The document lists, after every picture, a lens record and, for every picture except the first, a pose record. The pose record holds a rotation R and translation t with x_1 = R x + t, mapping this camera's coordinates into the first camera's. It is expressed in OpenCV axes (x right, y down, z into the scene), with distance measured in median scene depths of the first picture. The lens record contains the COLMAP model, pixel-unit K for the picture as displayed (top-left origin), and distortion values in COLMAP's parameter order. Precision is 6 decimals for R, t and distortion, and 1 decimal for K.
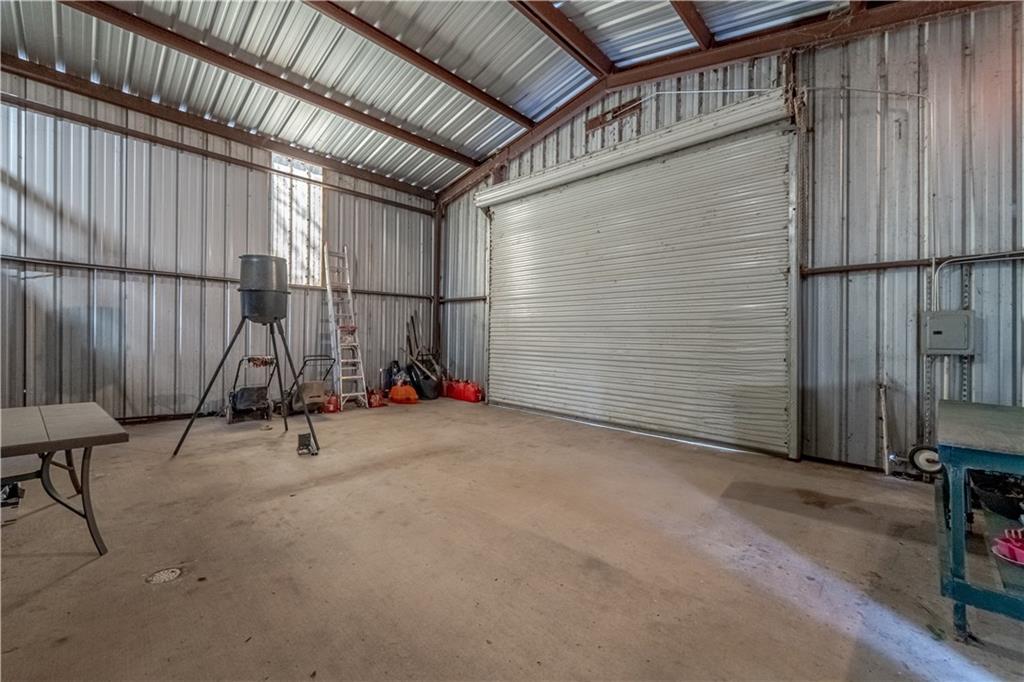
lens RADIAL K [[412.1, 0, 513.3], [0, 412.1, 338.3], [0, 0, 1]] dist [-0.001012, 0.000380]
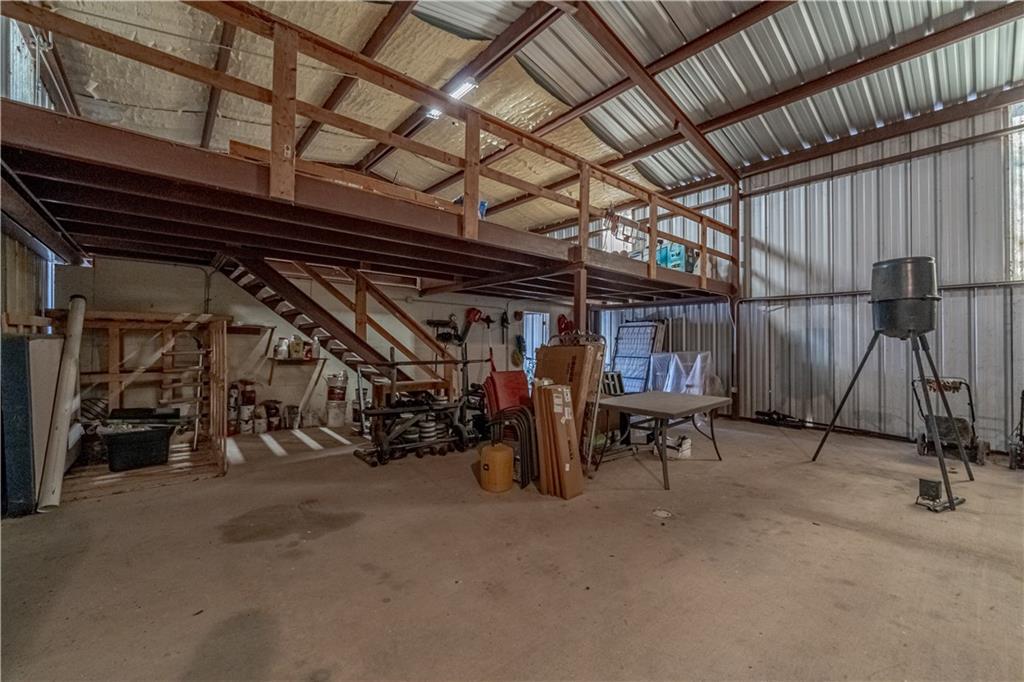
lens RADIAL K [[408.5, 0, 513.5], [0, 408.5, 340.9], [0, 0, 1]] dist [-0.014213, 0.000169]
pose [[-0.106720, -0.025269, -0.993968, 0.319815], [-0.017999, 0.999562, -0.023479, 0.004425], [0.994126, 0.015385, -0.107128, 0.302703]]
